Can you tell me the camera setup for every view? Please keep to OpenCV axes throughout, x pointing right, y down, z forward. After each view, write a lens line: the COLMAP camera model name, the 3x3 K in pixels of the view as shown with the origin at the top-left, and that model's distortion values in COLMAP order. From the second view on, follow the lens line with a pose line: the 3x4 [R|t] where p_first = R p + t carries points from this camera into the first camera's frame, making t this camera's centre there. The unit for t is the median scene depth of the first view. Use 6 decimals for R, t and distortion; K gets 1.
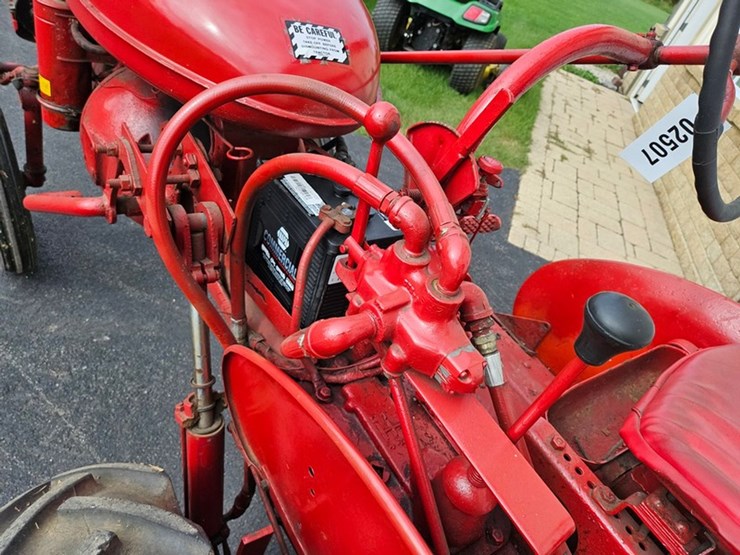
lens RADIAL K [[498.6, 0, 358.3], [0, 498.6, 273.0], [0, 0, 1]] dist [0.068748, -0.057575]
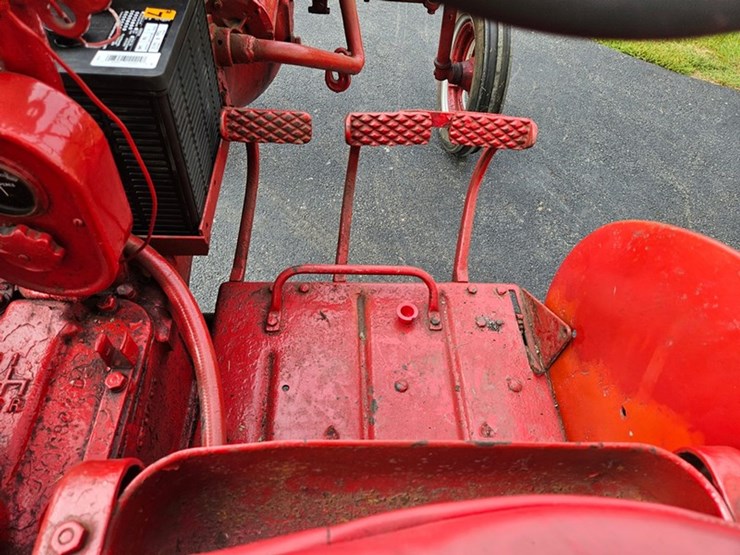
lens RADIAL K [[495.1, 0, 370.1], [0, 495.1, 272.9], [0, 0, 1]] dist [0.067659, -0.052534]
pose [[0.848139, 0.243770, -0.470357, 0.109612], [-0.187515, 0.968505, 0.163820, -0.001249], [0.495478, -0.050743, 0.867137, 0.103068]]
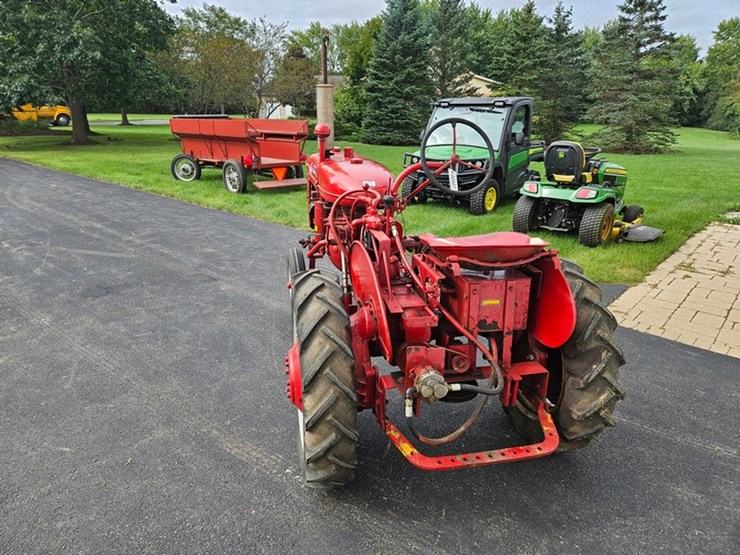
lens RADIAL K [[495.1, 0, 363.8], [0, 495.1, 270.6], [0, 0, 1]] dist [0.067659, -0.052534]
pose [[0.896157, -0.166703, -0.411233, 0.216443], [-0.027350, 0.904237, -0.426155, 0.286483], [0.442894, 0.393149, 0.805779, -0.300975]]
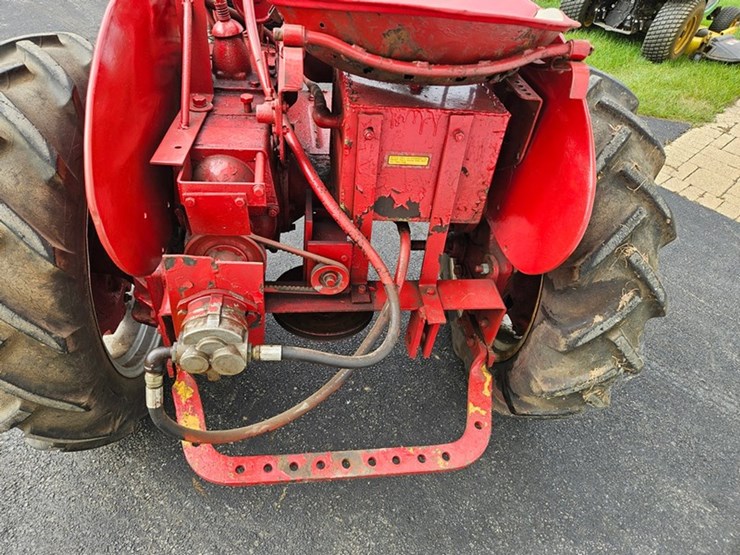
lens RADIAL K [[498.6, 0, 360.6], [0, 498.6, 270.1], [0, 0, 1]] dist [0.068748, -0.057575]
pose [[0.883867, 0.110316, -0.454543, 0.208404], [-0.149402, 0.987468, -0.050861, 0.169763], [0.443236, 0.112864, 0.889272, -0.048840]]
